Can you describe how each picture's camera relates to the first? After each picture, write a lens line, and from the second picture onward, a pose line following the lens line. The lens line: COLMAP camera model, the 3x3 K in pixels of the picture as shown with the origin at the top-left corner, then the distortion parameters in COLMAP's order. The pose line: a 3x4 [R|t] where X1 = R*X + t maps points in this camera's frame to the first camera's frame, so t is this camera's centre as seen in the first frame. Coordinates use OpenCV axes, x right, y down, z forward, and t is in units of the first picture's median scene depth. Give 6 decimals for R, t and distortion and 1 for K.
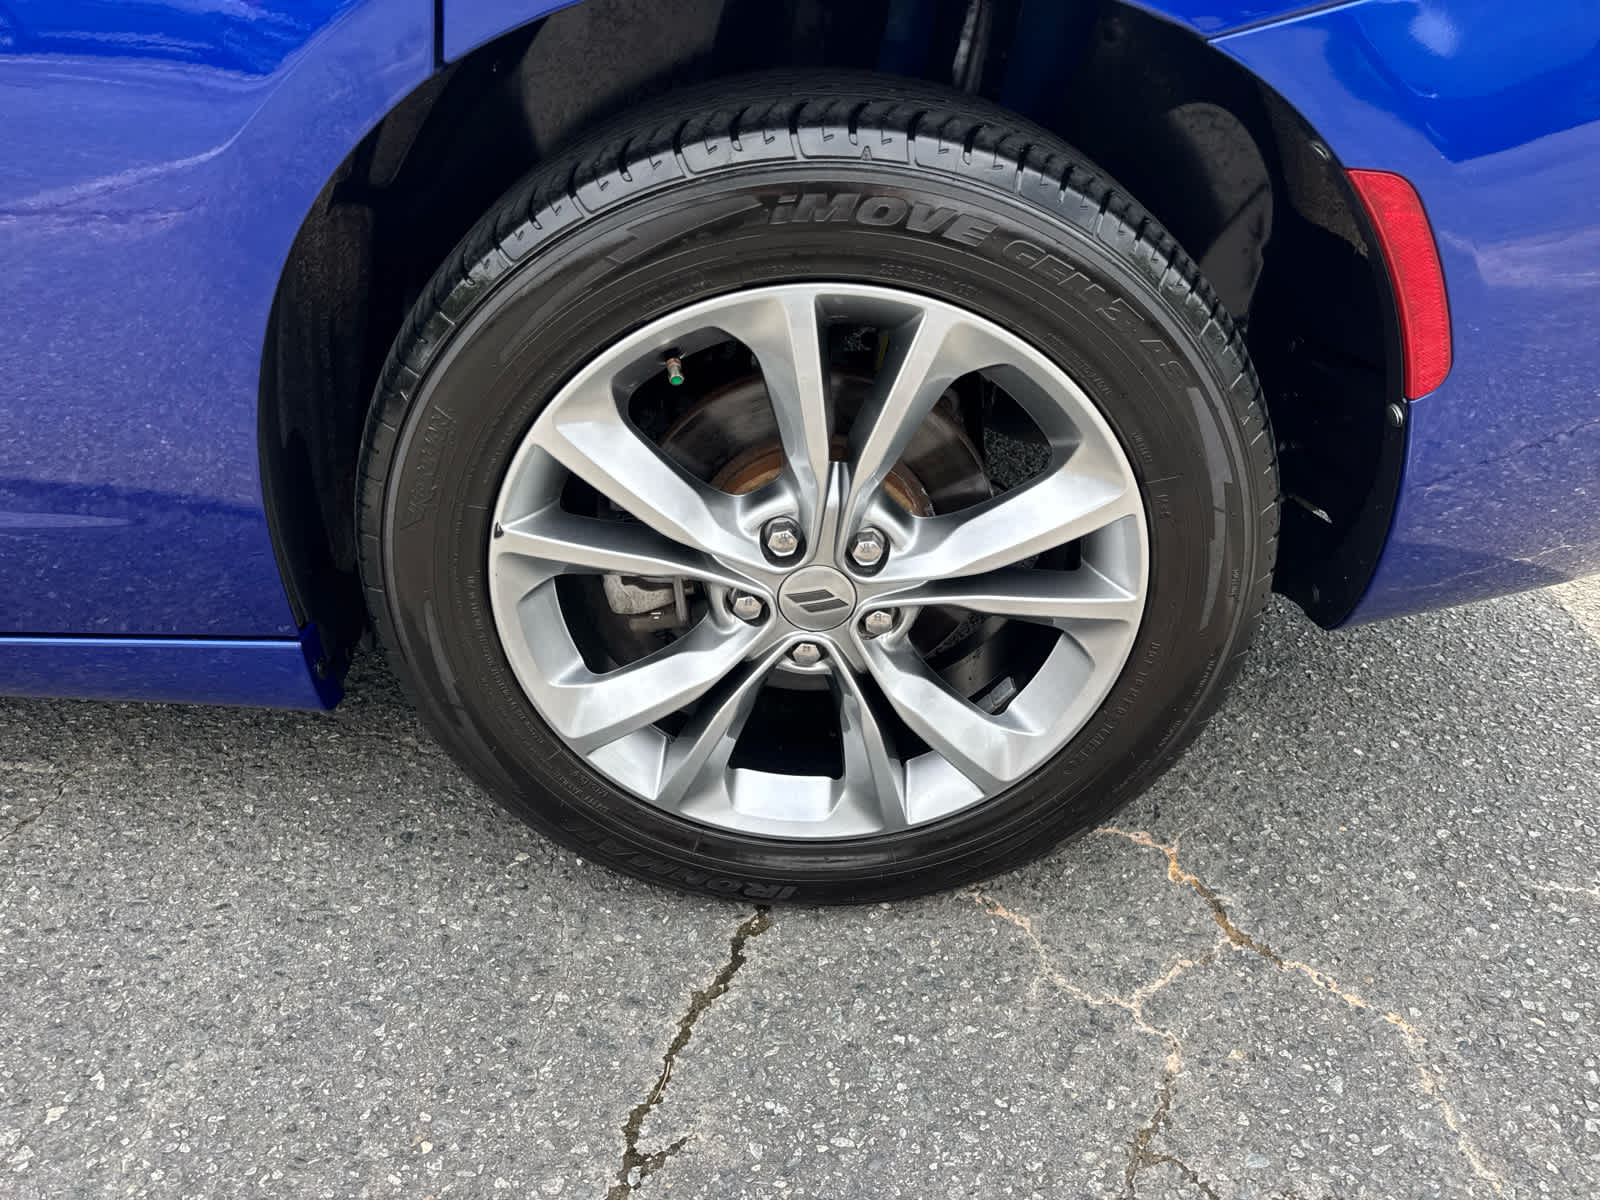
lens RADIAL K [[1130.4, 0, 798.7], [0, 1130.4, 588.5], [0, 0, 1]] dist [0.010268, -0.019619]
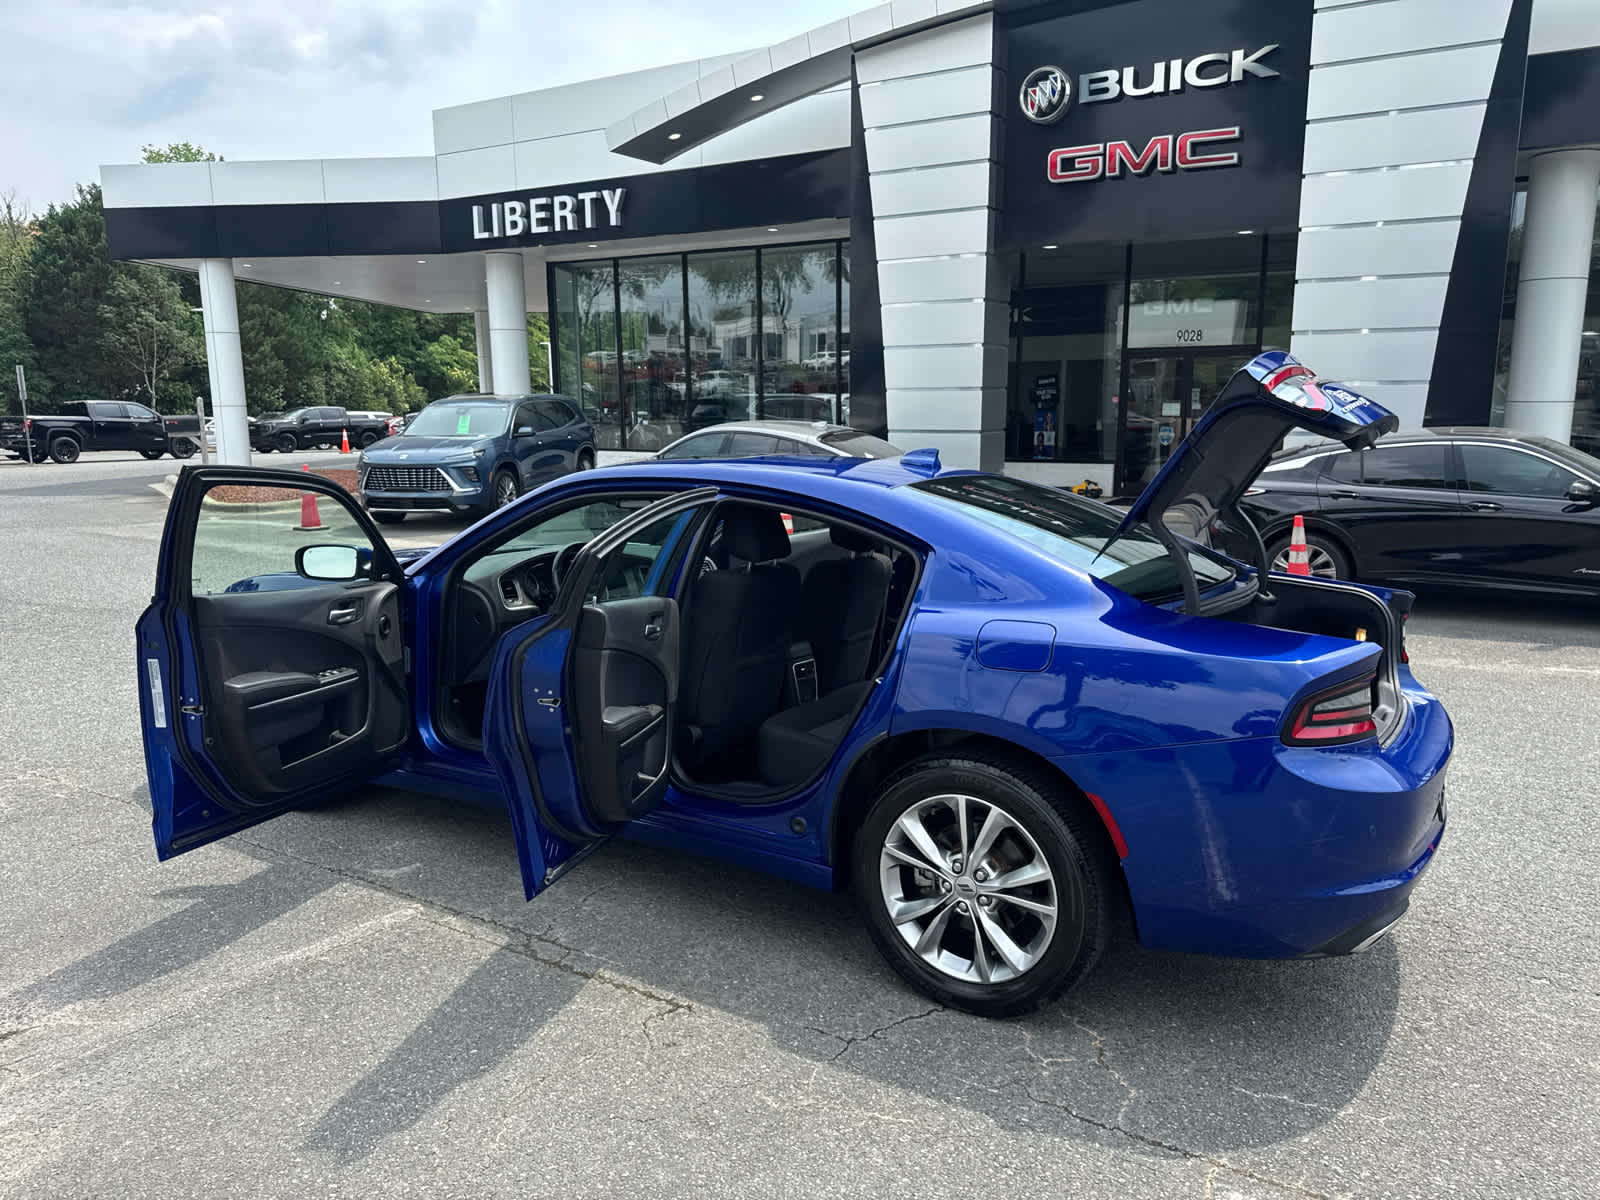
lens RADIAL K [[1130.4, 0, 782.7], [0, 1130.4, 599.5], [0, 0, 1]] dist [0.010268, -0.019619]
pose [[0.833585, 0.066788, -0.548338, 1.360197], [-0.313040, 0.874995, -0.369309, 0.677626], [0.455128, 0.479503, 0.750291, -2.215219]]
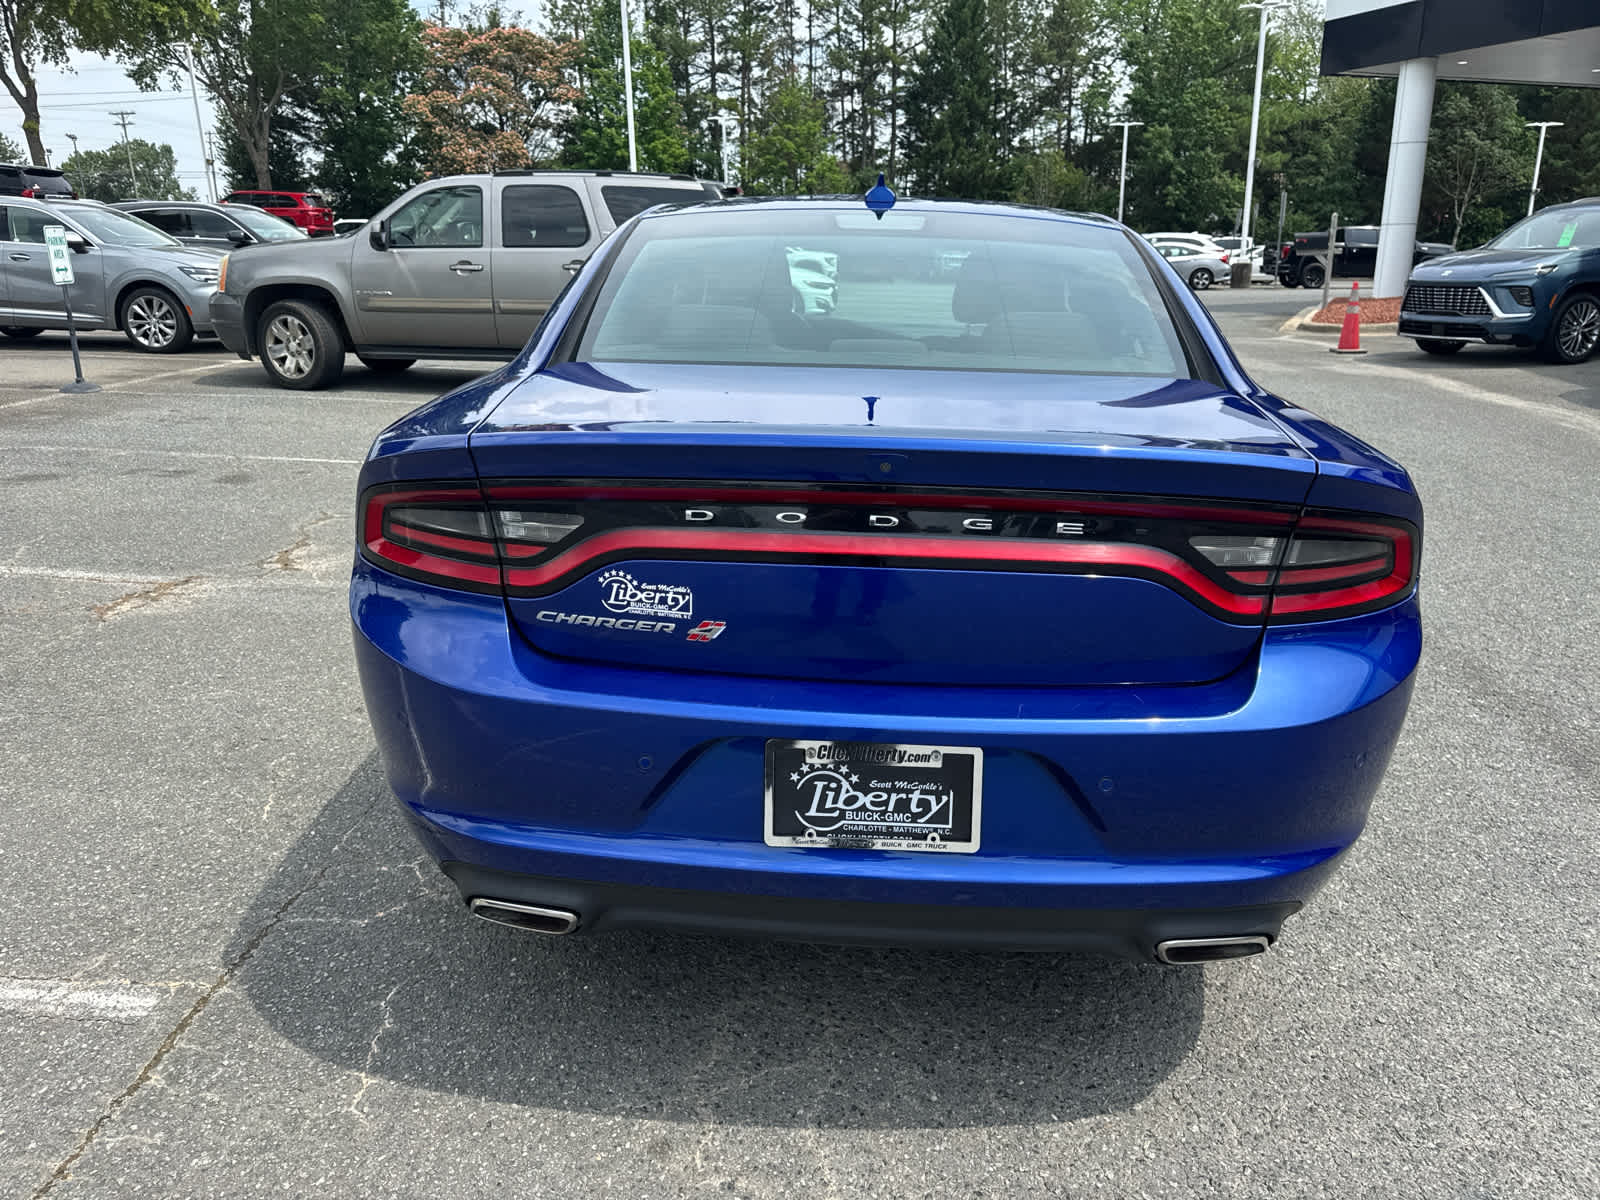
lens RADIAL K [[1130.4, 0, 794.6], [0, 1130.4, 593.8], [0, 0, 1]] dist [0.010268, -0.019619]
pose [[-0.075946, 0.265116, -0.961221, 2.788887], [-0.588114, 0.766559, 0.257893, -1.428528], [0.805204, 0.584894, 0.097701, 1.281299]]
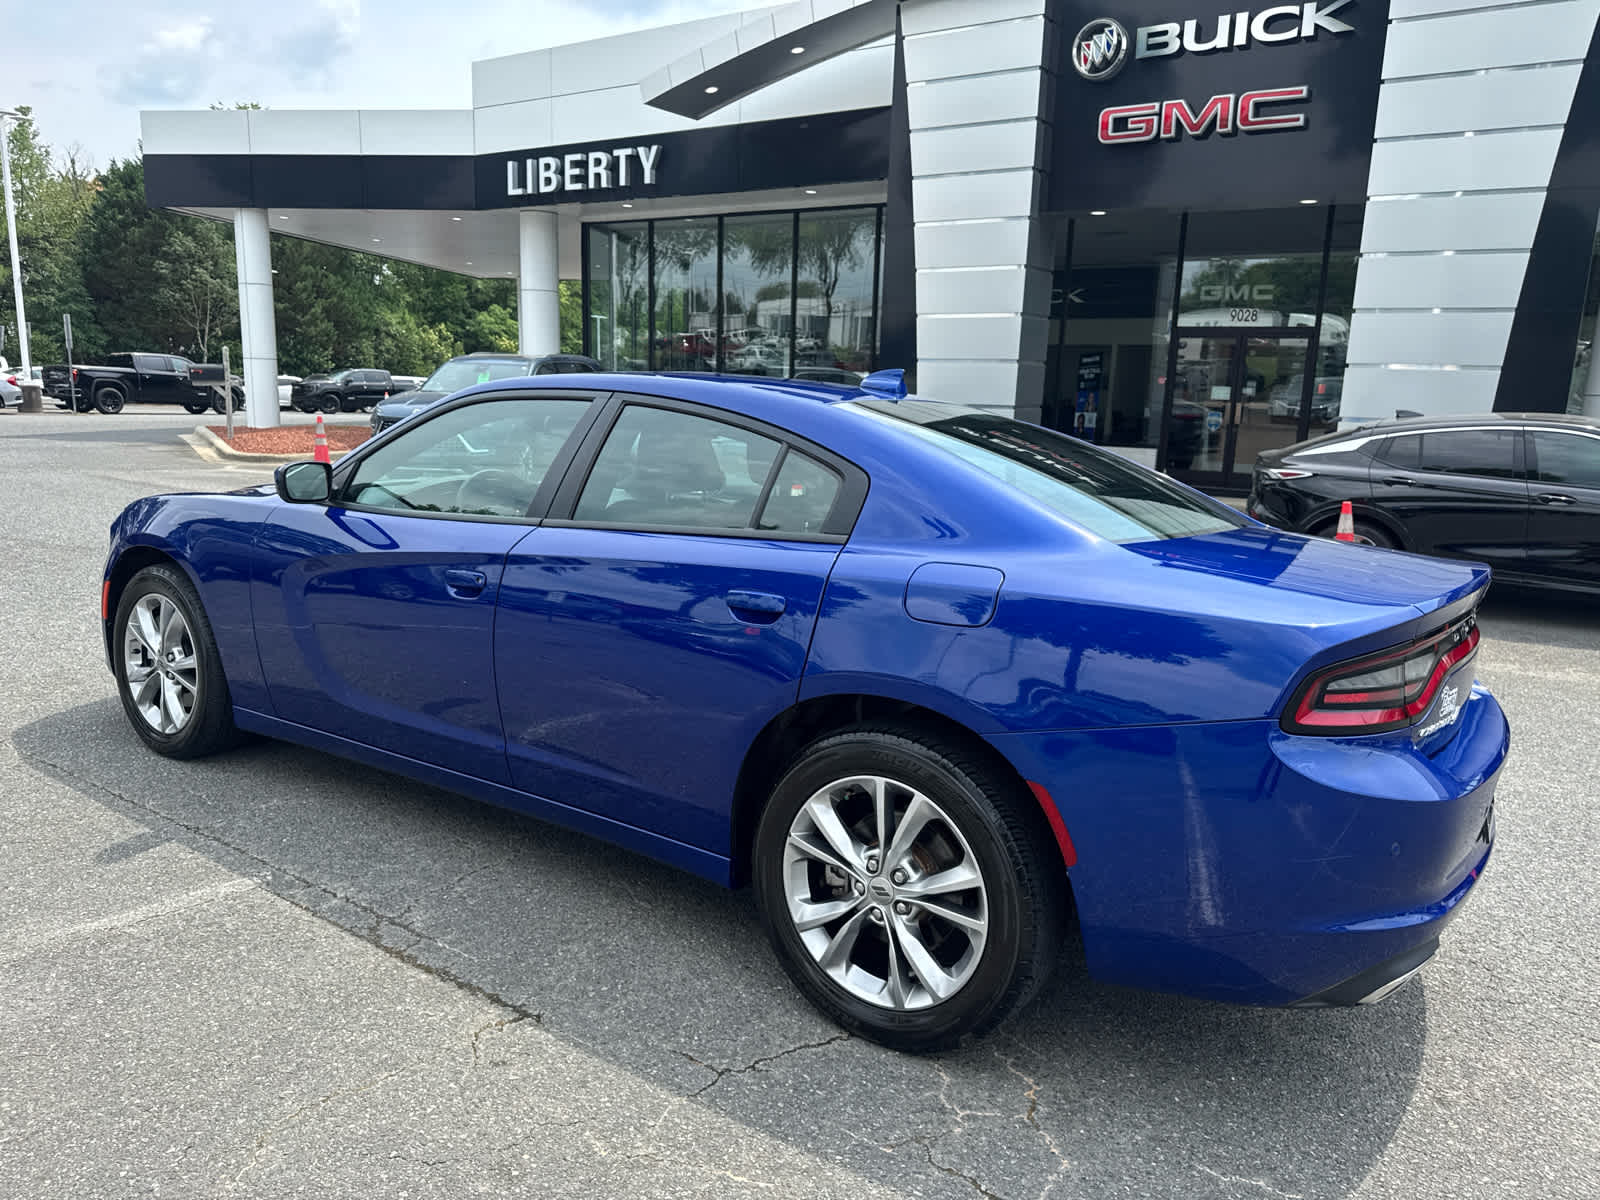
lens RADIAL K [[1130.4, 0, 774.5], [0, 1130.4, 605.2], [0, 0, 1]] dist [0.010268, -0.019619]
pose [[0.804747, 0.114569, -0.582457, 1.328092], [-0.367825, 0.866375, -0.337786, 0.431688], [0.465926, 0.486075, 0.739354, -1.498268]]
